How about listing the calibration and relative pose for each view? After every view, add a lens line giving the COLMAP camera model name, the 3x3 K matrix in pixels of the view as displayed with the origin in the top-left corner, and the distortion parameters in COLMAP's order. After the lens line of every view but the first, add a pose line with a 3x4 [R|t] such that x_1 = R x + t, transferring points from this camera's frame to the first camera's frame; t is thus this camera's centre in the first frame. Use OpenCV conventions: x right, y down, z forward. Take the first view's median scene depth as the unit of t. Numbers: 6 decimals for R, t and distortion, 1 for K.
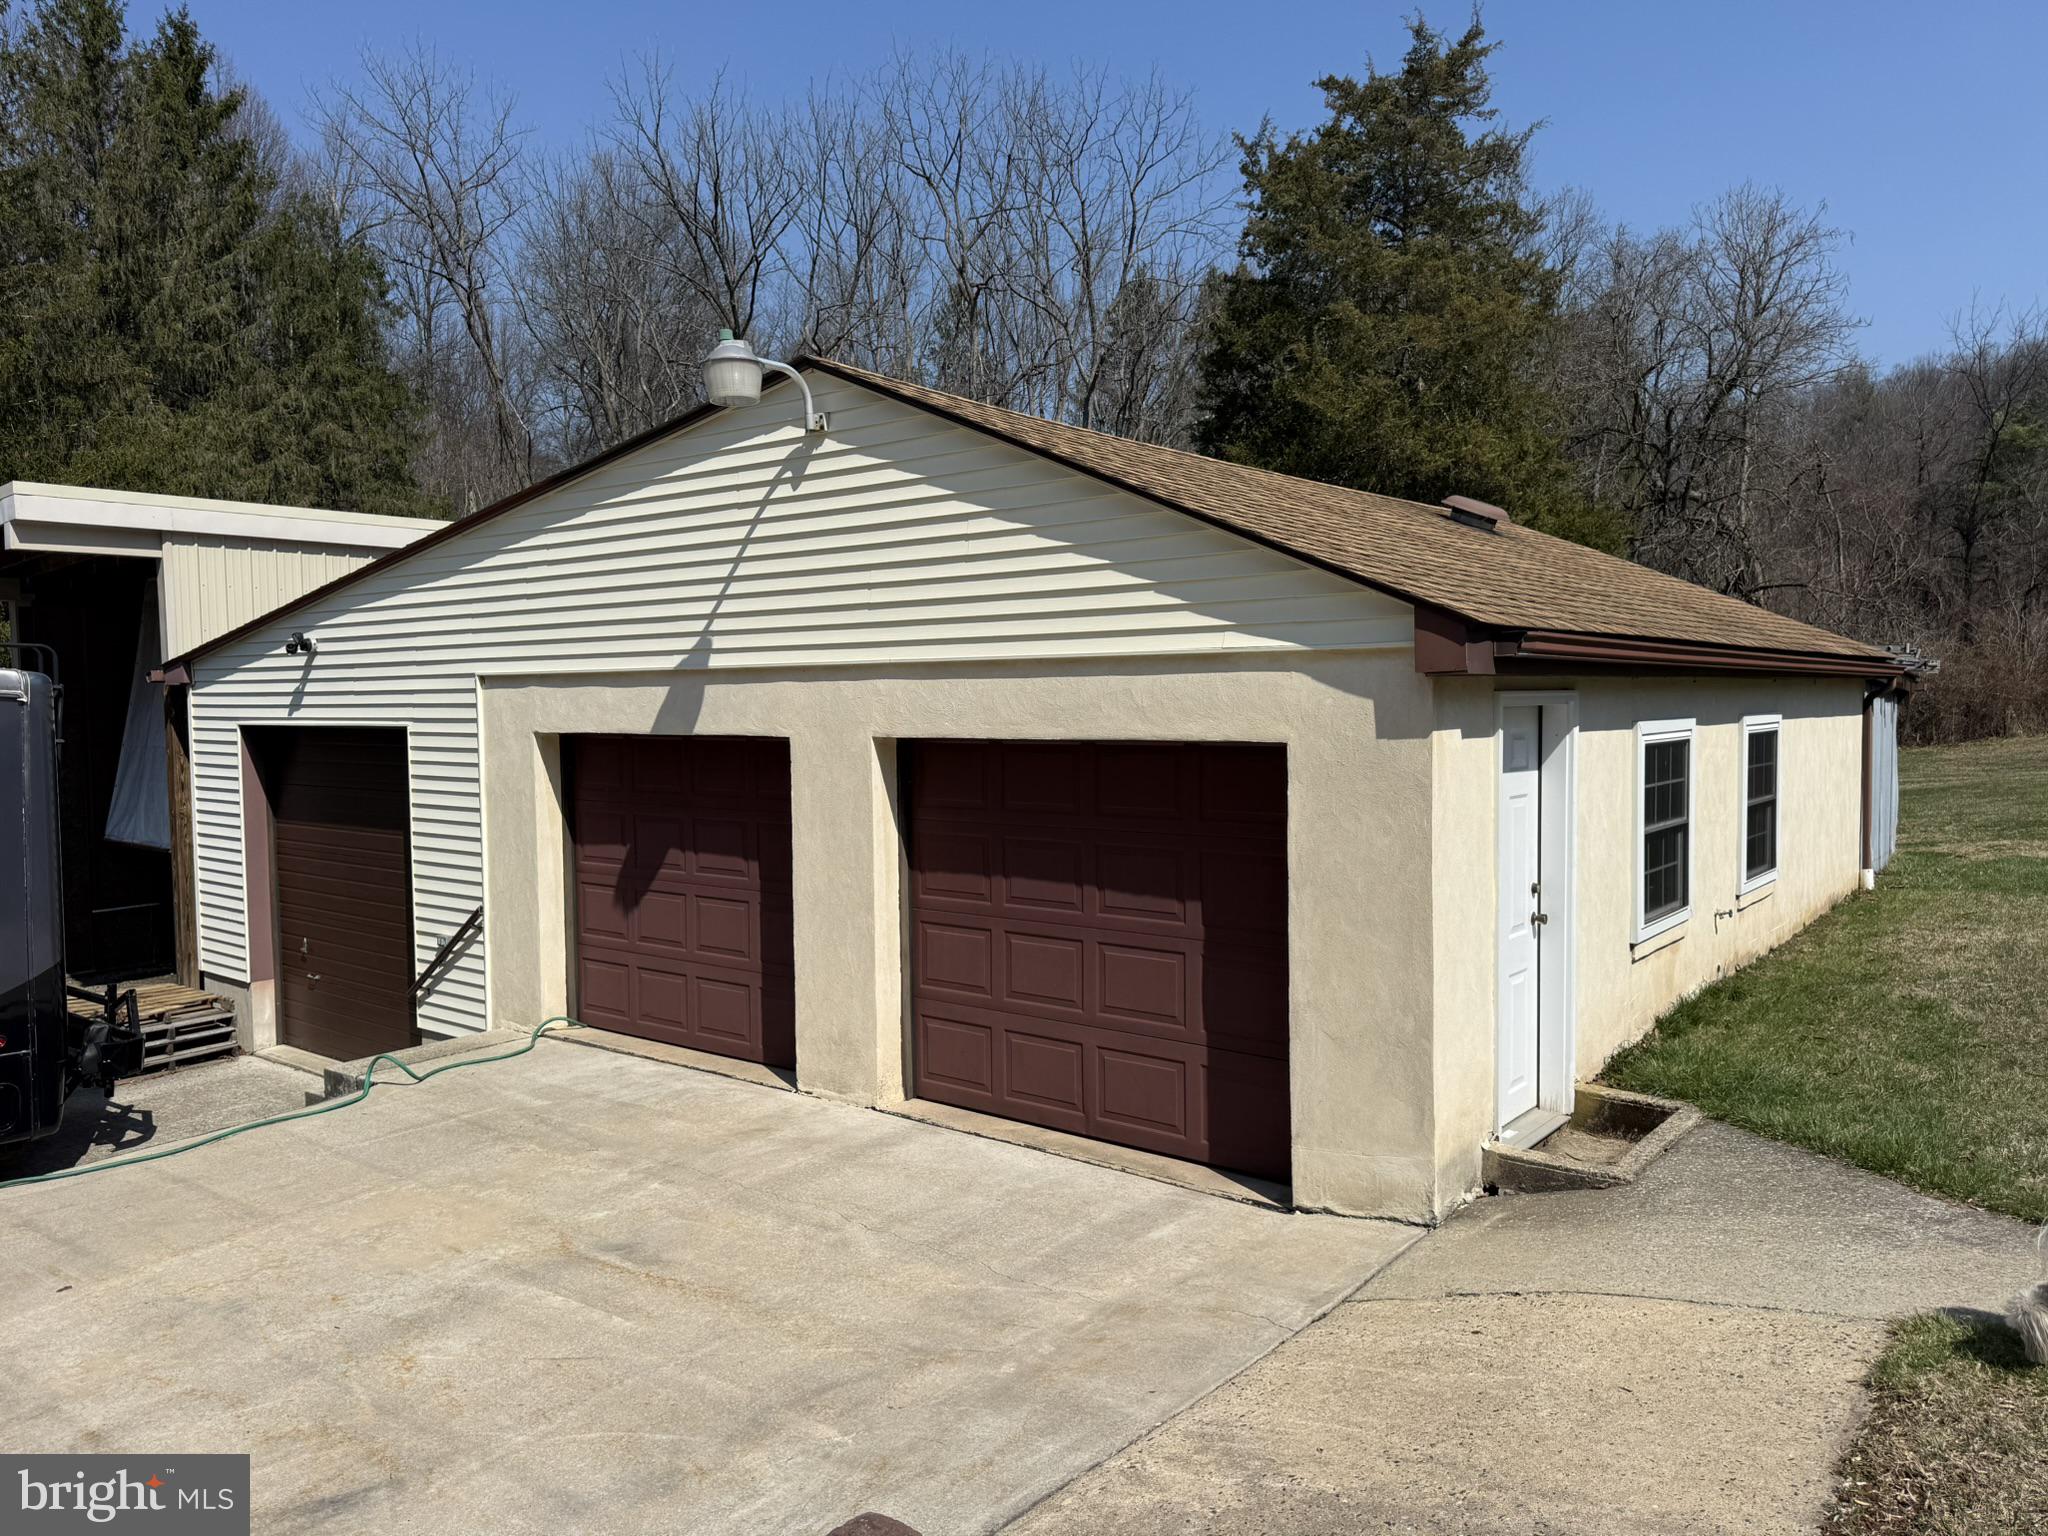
lens RADIAL K [[1437.1, 0, 1009.7], [0, 1437.1, 762.7], [0, 0, 1]] dist [0.070399, -0.072755]
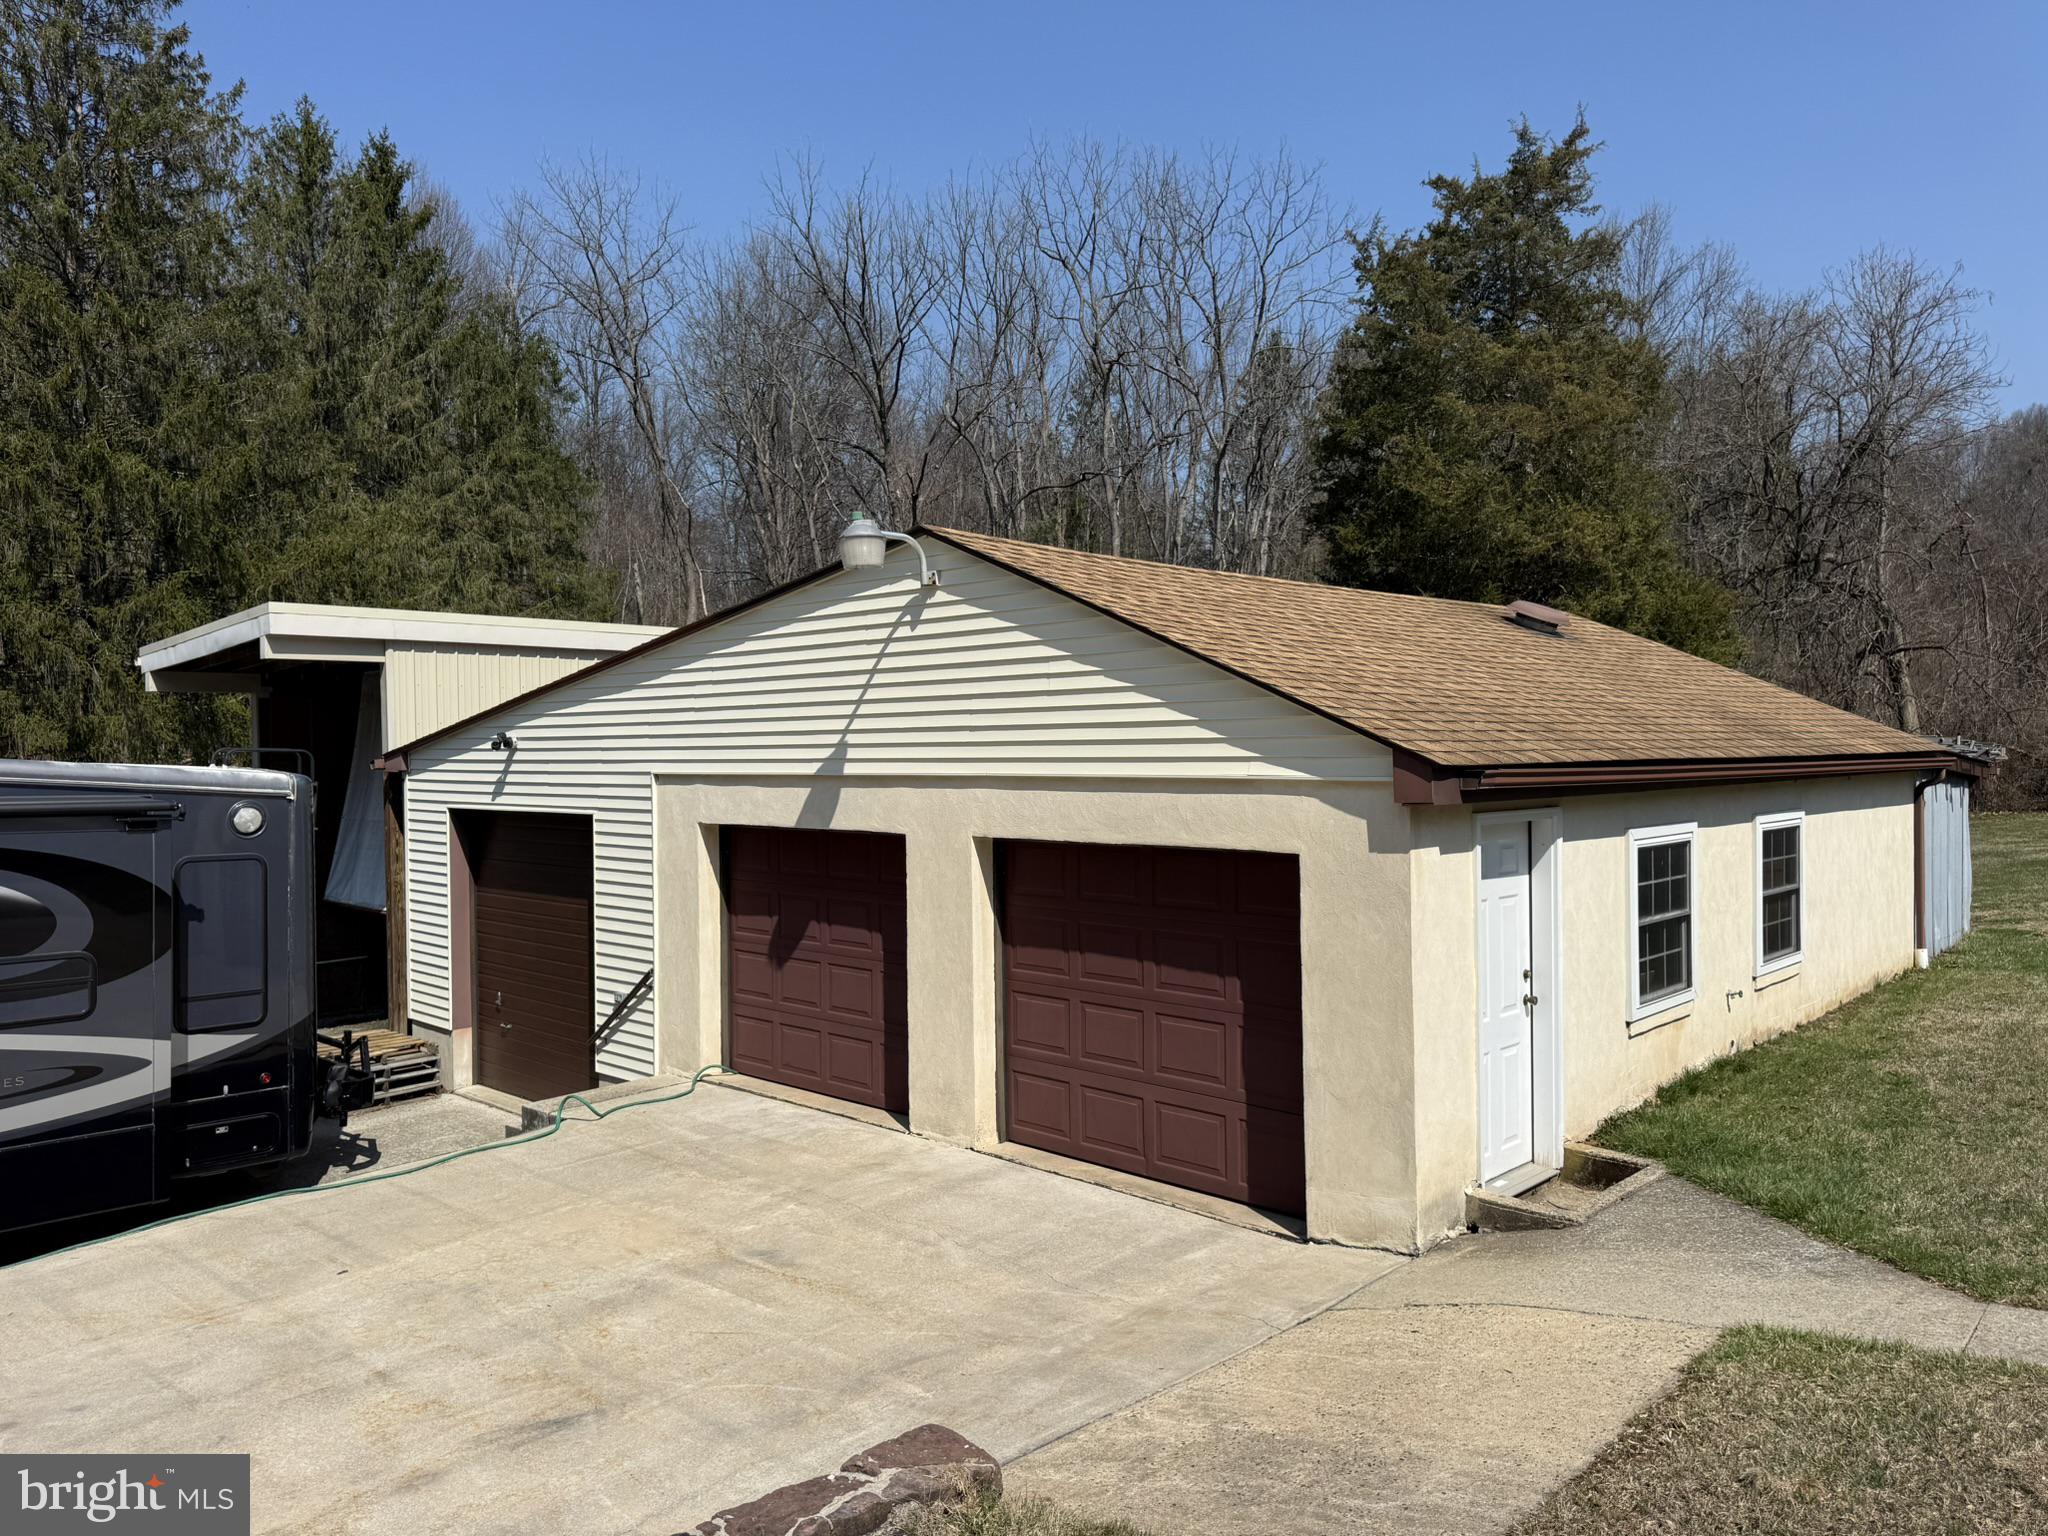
lens RADIAL K [[1429.5, 0, 1024.0], [0, 1429.5, 768.0], [0, 0, 1]] dist [0.113660, -0.161653]
pose [[0.996146, 0.001372, -0.087704, 0.038206], [-0.004117, 0.999507, -0.031131, -0.027692], [0.087618, 0.031372, 0.995660, -0.139107]]
